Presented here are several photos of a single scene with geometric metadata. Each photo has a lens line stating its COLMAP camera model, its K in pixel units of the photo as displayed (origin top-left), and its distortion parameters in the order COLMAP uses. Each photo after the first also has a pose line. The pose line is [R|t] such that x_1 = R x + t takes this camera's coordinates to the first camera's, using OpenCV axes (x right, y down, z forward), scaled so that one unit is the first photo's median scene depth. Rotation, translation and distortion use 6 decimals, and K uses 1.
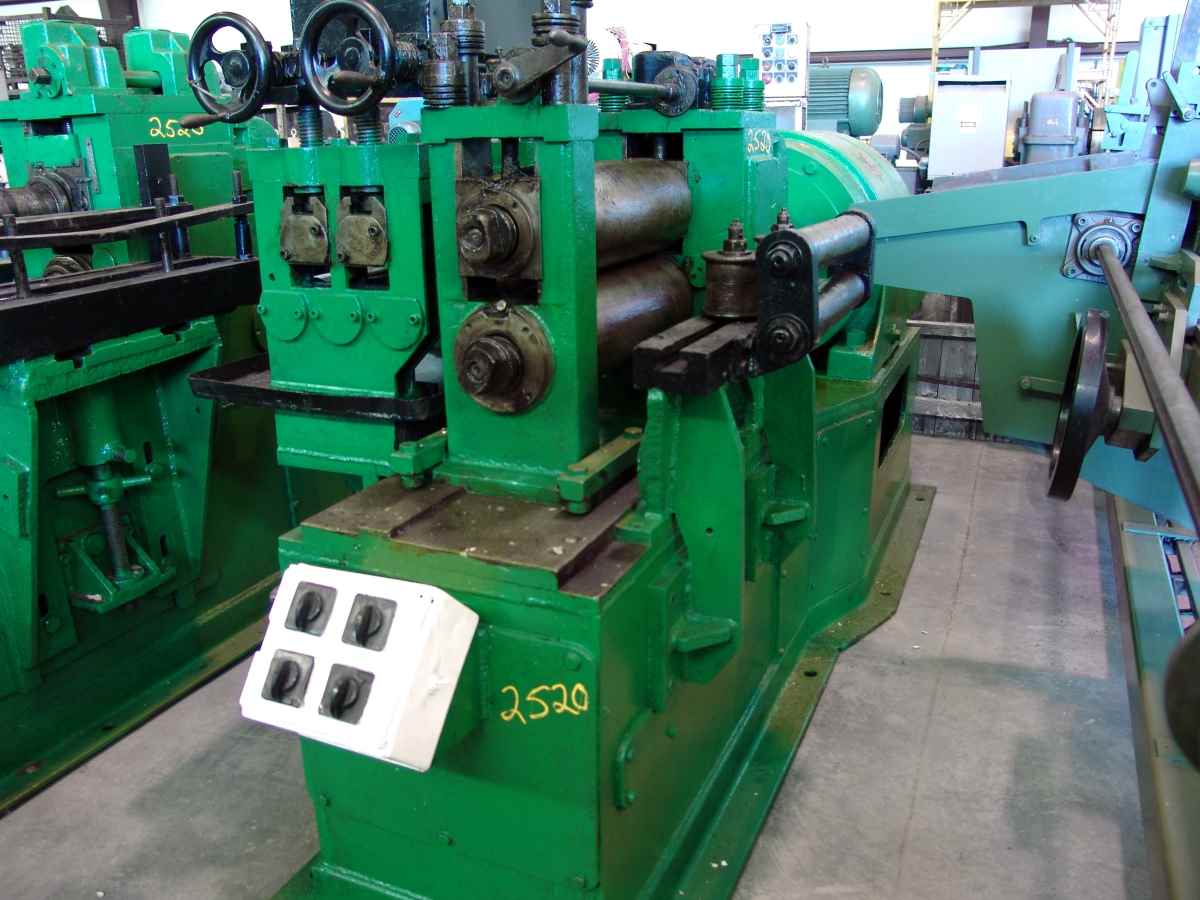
lens RADIAL K [[982.8, 0, 600.0], [0, 982.8, 450.0], [0, 0, 1]] dist [-0.169350, 0.141123]
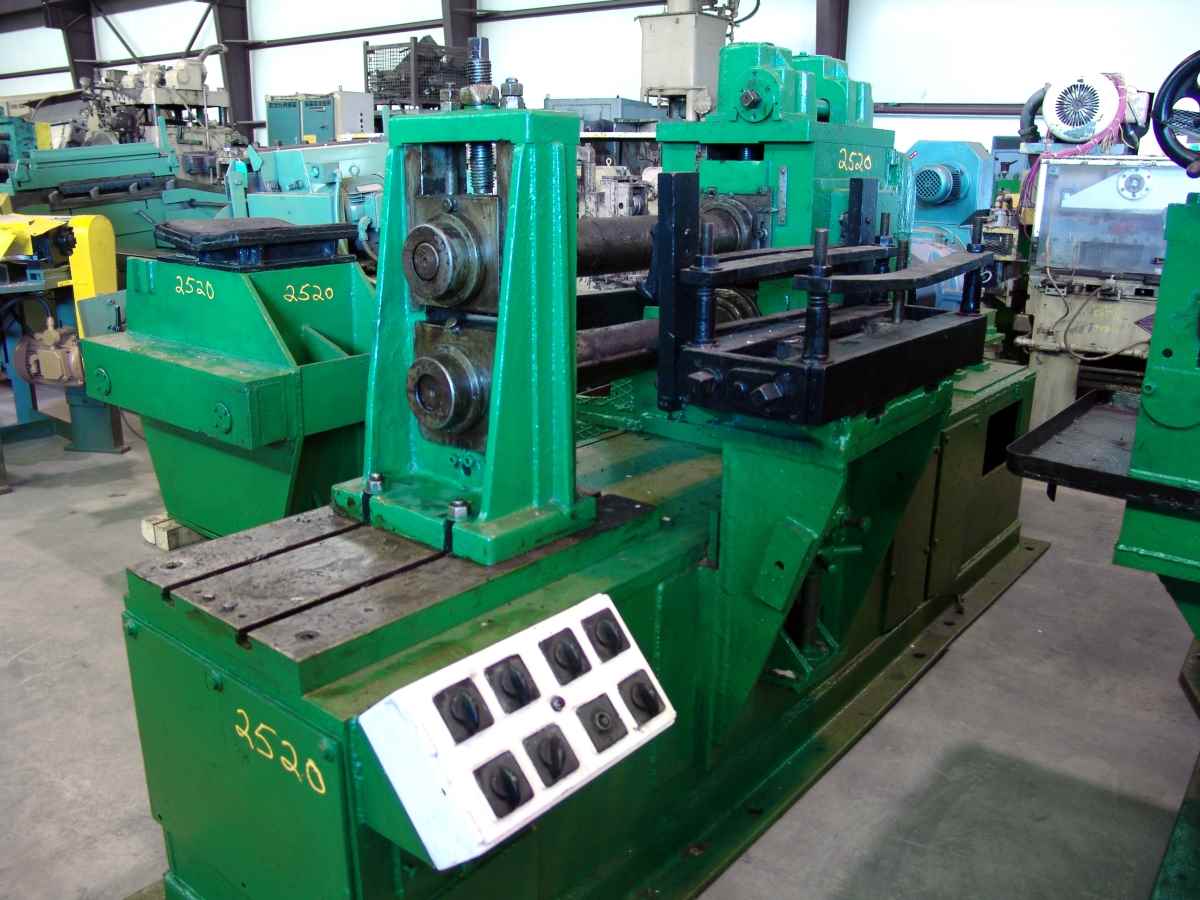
lens RADIAL K [[982.8, 0, 600.0], [0, 982.8, 450.0], [0, 0, 1]] dist [-0.169350, 0.141123]
pose [[0.968161, 0.098812, -0.229999, -0.483428], [-0.106756, 0.994035, -0.022325, -0.014914], [0.226421, 0.046168, 0.972935, 0.049850]]
